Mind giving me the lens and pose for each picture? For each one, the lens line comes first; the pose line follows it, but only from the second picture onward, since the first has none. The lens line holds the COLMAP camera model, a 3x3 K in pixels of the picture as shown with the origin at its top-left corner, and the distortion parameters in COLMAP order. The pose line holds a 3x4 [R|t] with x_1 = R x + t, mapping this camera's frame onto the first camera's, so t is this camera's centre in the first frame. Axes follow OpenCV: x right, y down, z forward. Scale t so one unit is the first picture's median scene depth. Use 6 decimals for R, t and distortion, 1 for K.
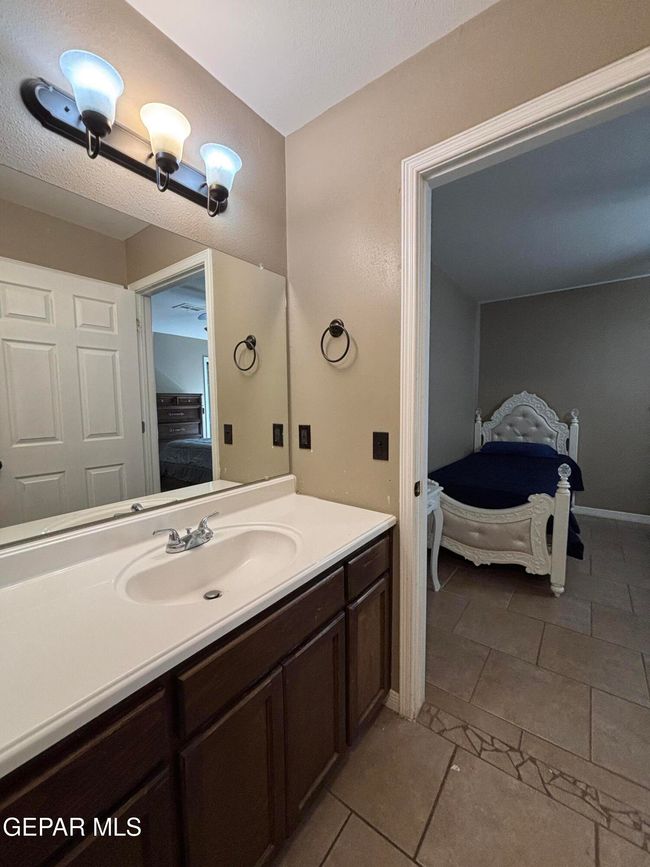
lens RADIAL K [[348.0, 0, 325.9], [0, 348.0, 433.3], [0, 0, 1]] dist [-0.010456, 0.000012]
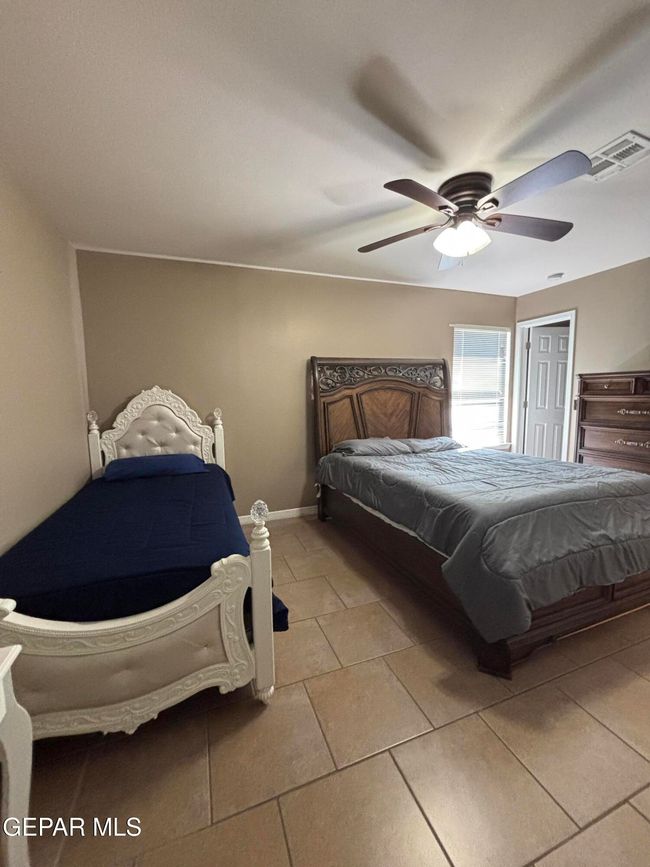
lens RADIAL K [[348.0, 0, 325.8], [0, 348.0, 434.6], [0, 0, 1]] dist [-0.010456, 0.000012]
pose [[0.531027, -0.093964, 0.842129, 0.132928], [0.086933, 0.994630, 0.056162, -0.028978], [-0.842884, 0.043385, 0.536344, 0.308493]]
